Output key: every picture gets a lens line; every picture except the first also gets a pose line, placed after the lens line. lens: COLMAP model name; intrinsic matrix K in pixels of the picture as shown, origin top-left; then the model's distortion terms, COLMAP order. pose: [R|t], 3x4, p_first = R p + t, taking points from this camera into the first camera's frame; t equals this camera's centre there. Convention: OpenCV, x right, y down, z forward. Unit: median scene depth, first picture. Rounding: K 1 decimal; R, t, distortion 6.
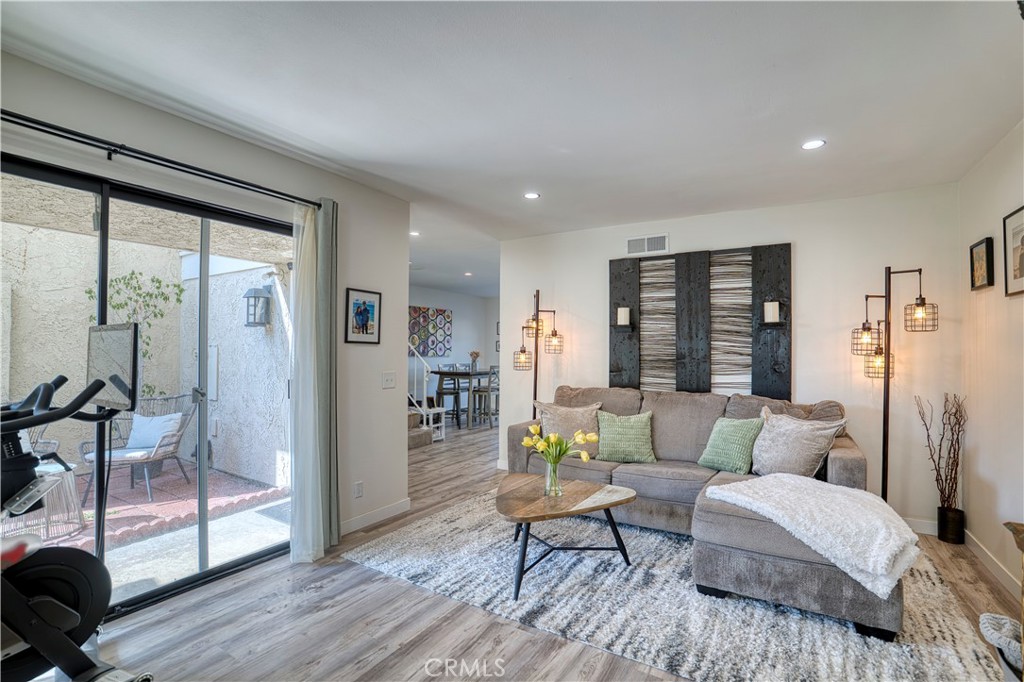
lens RADIAL K [[483.9, 0, 513.9], [0, 483.9, 343.9], [0, 0, 1]] dist [-0.083157, 0.036829]
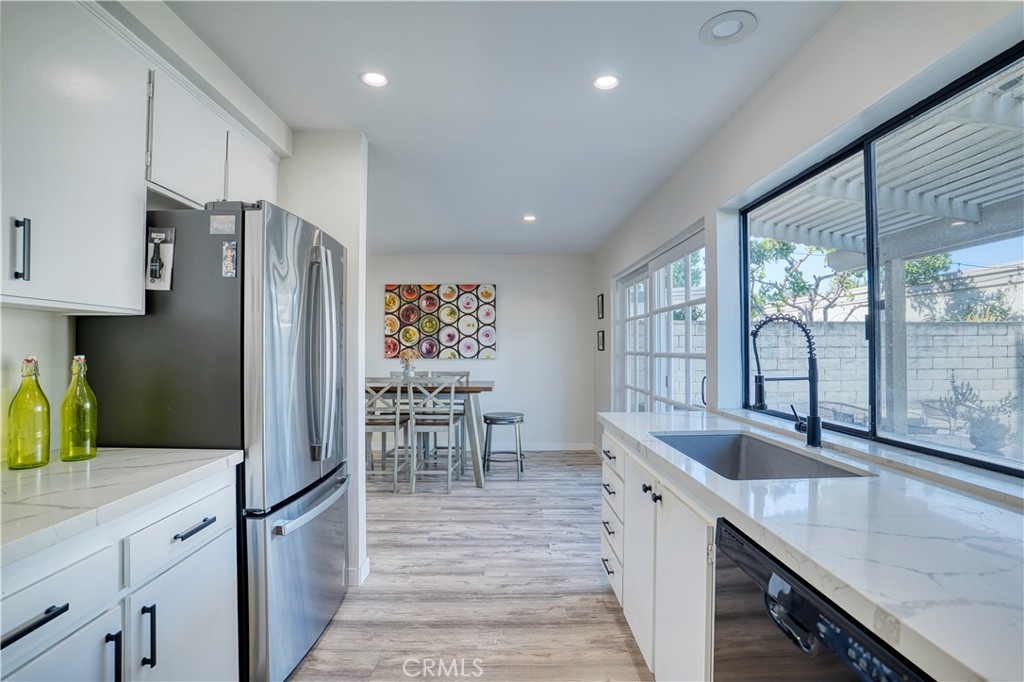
lens RADIAL K [[497.3, 0, 506.3], [0, 497.3, 346.3], [0, 0, 1]] dist [-0.081734, 0.030000]
pose [[0.521439, -0.014159, -0.853171, 0.441324], [0.015164, 0.999858, -0.007325, 0.015622], [0.853154, -0.009118, 0.521580, 0.722727]]
